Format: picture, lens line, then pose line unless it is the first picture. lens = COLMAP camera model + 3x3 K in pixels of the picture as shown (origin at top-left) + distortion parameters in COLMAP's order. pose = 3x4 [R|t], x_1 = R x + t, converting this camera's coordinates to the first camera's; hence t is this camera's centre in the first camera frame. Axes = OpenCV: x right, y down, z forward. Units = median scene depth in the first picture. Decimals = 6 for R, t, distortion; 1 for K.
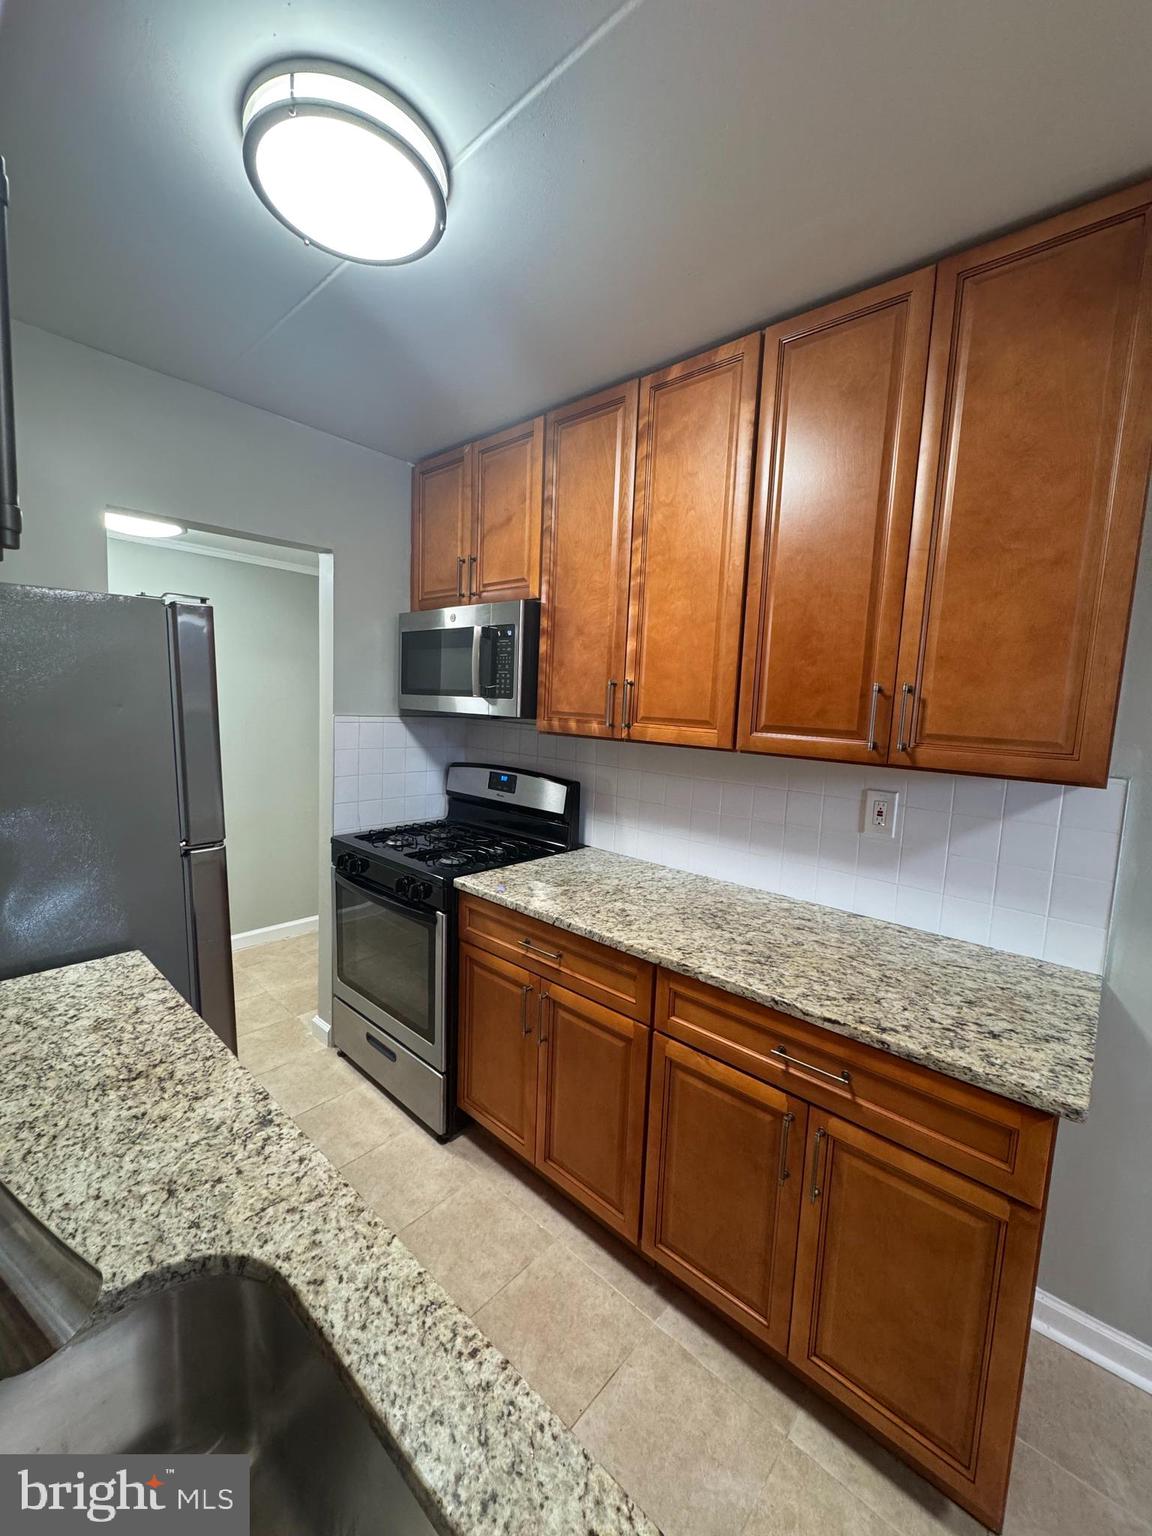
lens RADIAL K [[613.3, 0, 572.1], [0, 613.3, 766.4], [0, 0, 1]] dist [-0.003049, -0.000399]
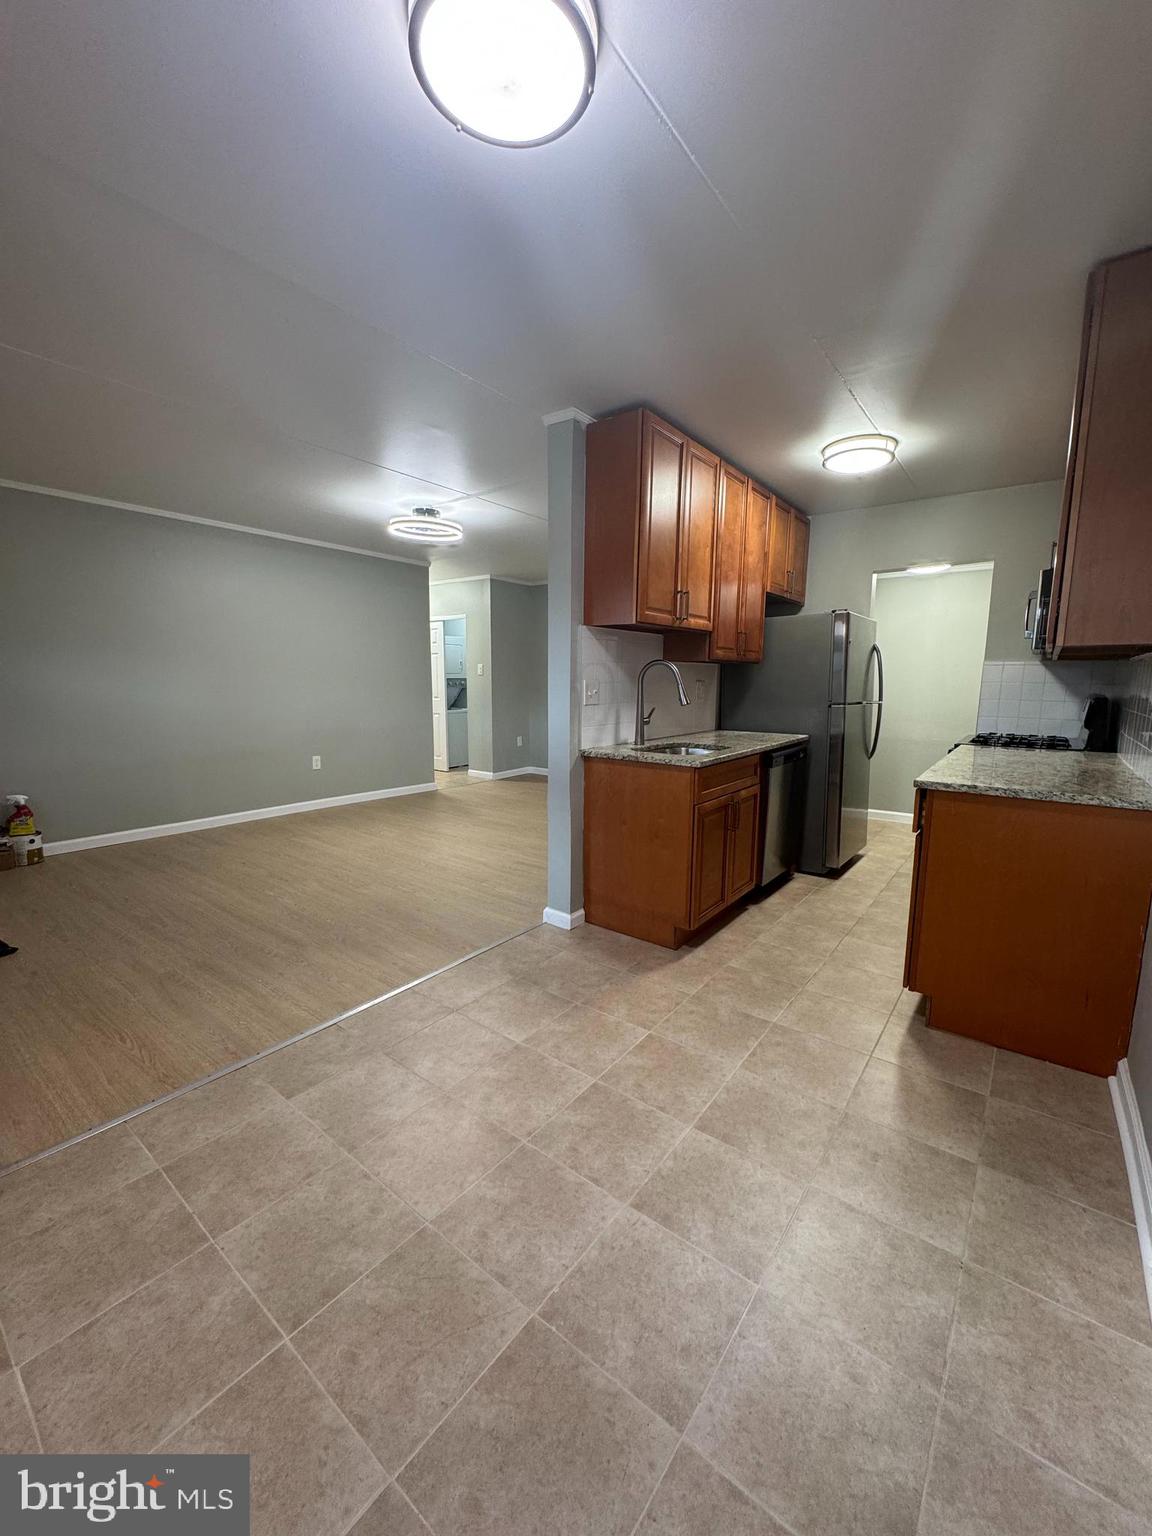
lens RADIAL K [[613.3, 0, 582.0], [0, 613.3, 763.8], [0, 0, 1]] dist [-0.003049, -0.000399]
pose [[0.088518, 0.097644, -0.991277, 2.280573], [-0.110074, 0.990047, 0.087694, 0.323142], [0.989974, 0.101351, 0.098385, -0.359311]]
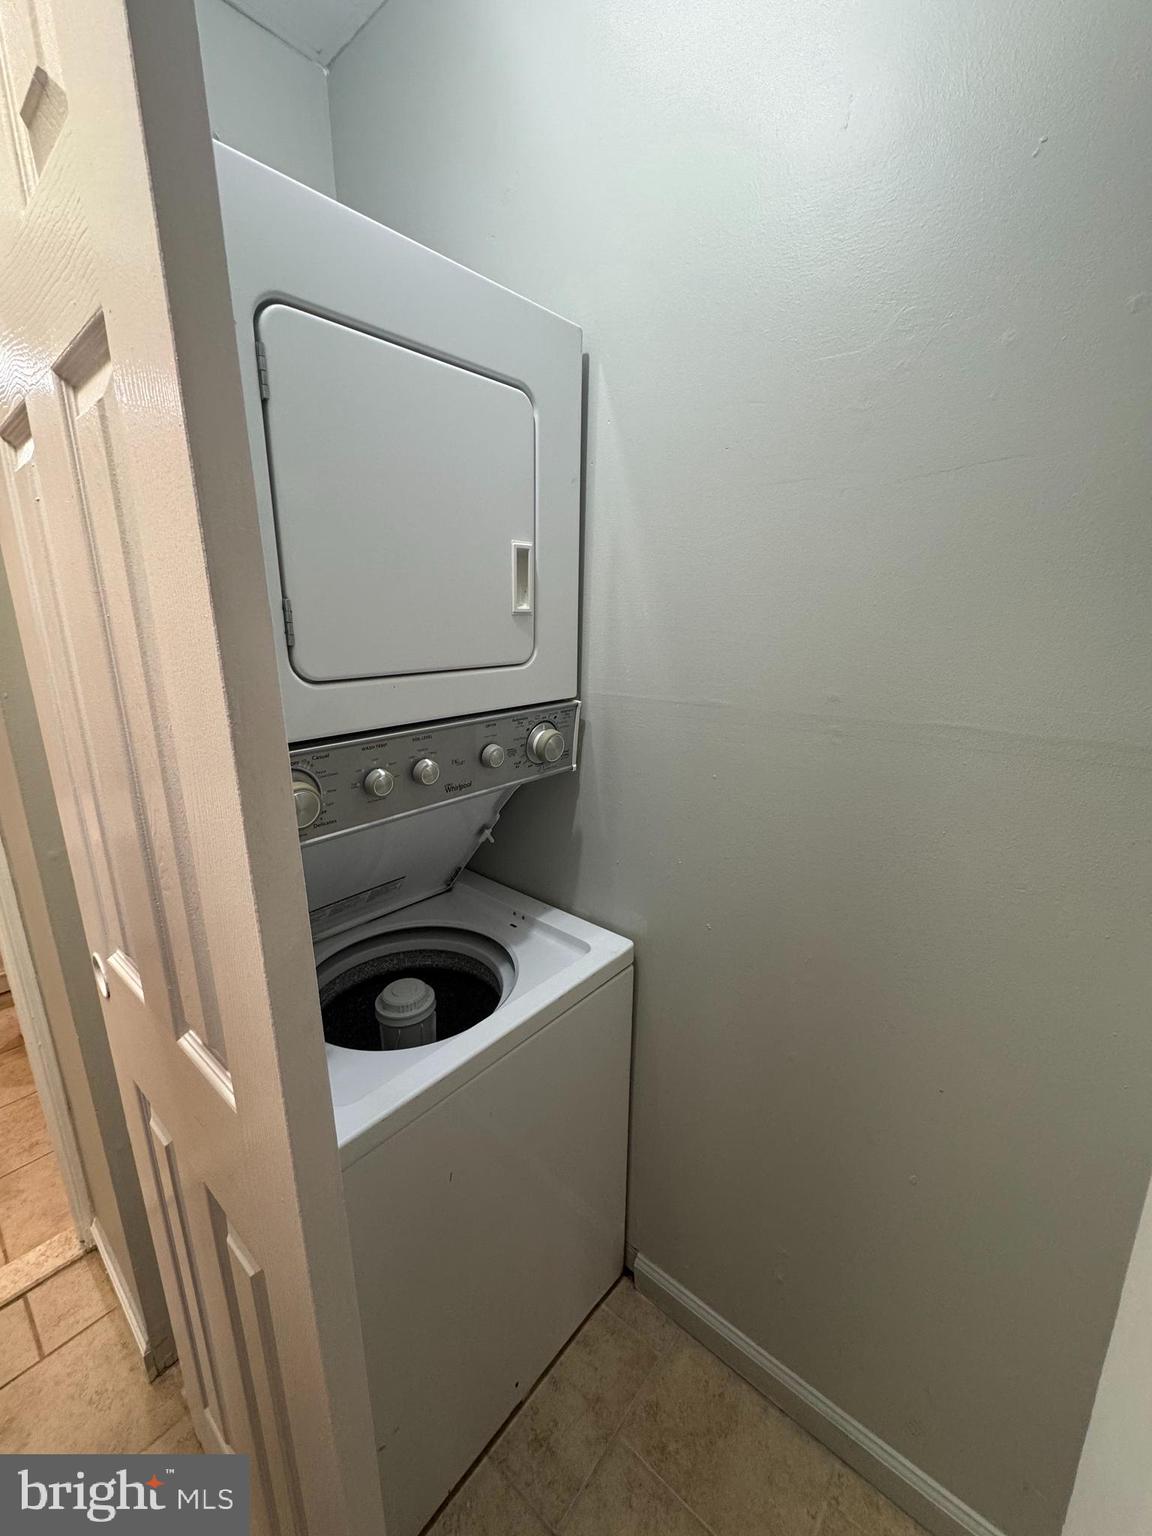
lens RADIAL K [[613.3, 0, 578.3], [0, 613.3, 770.7], [0, 0, 1]] dist [-0.003049, -0.000399]
pose [[0.999022, -0.038483, 0.021756, -4.160608], [0.034866, 0.988459, 0.147420, 0.113494], [-0.027178, -0.146517, 0.988835, -1.784119]]
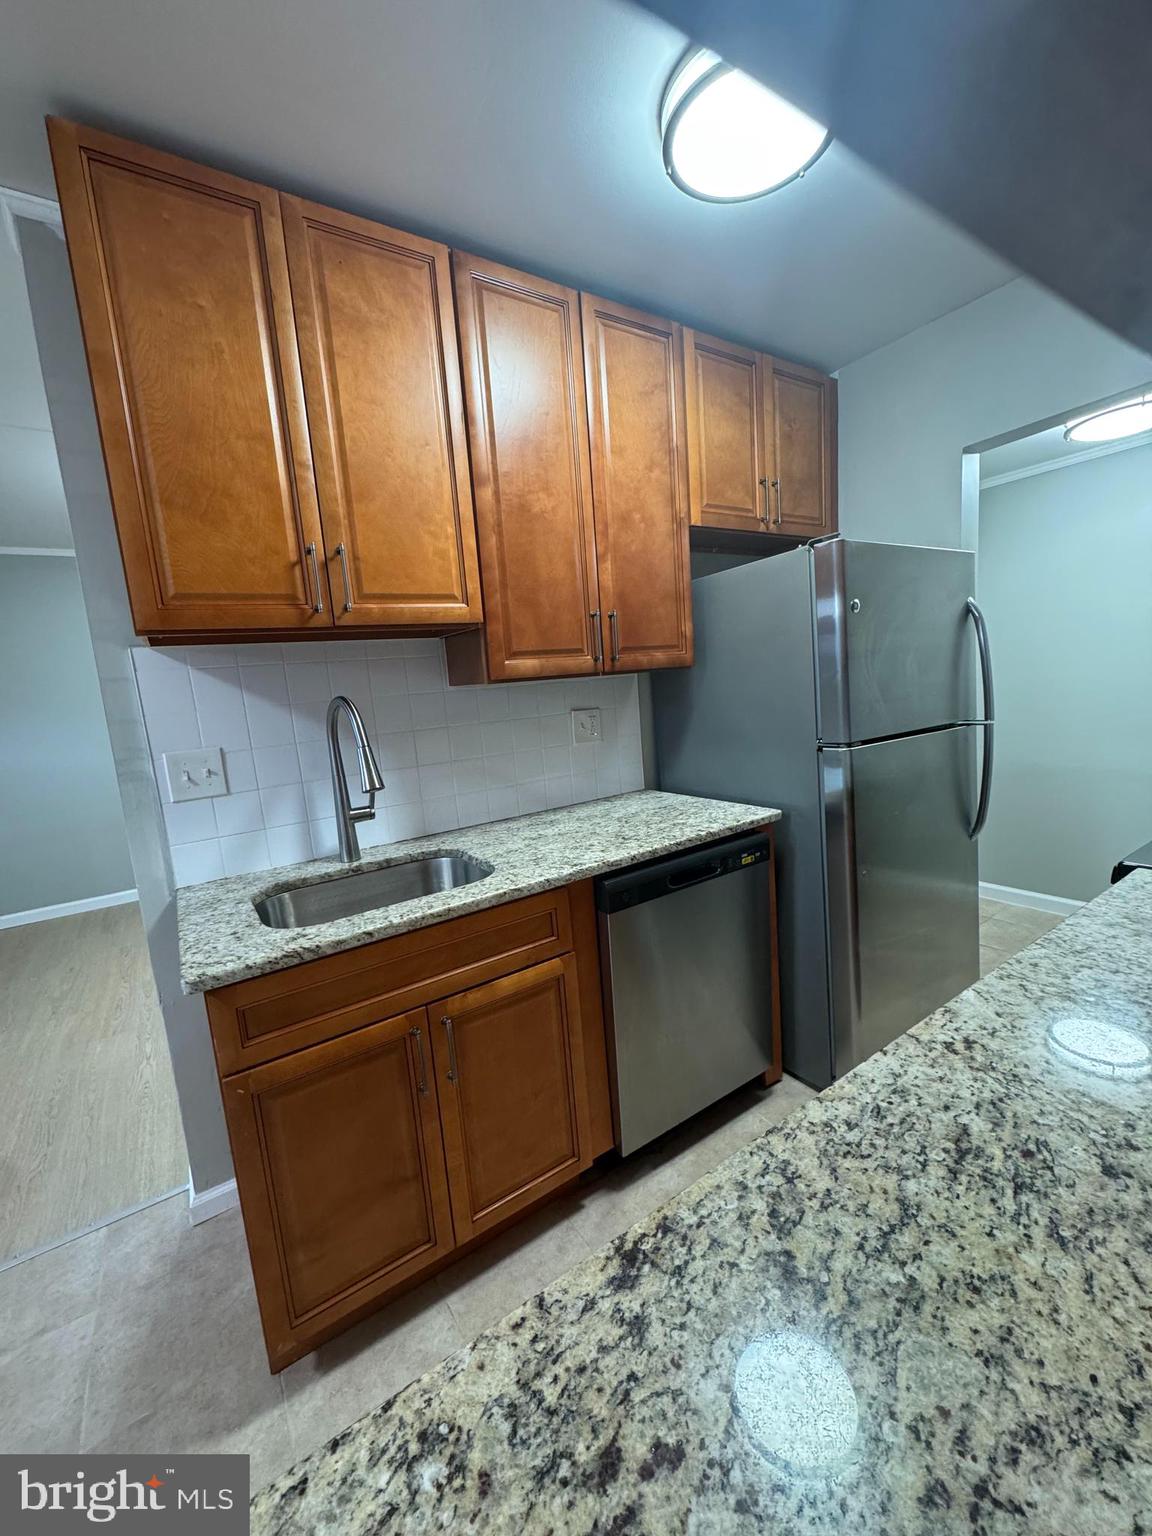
lens RADIAL K [[613.3, 0, 582.7], [0, 613.3, 764.5], [0, 0, 1]] dist [-0.003049, -0.000399]
pose [[-0.240544, 0.108796, -0.964521, 0.808148], [-0.037613, 0.991907, 0.121266, 0.047498], [0.969909, 0.065448, -0.234506, 0.961806]]
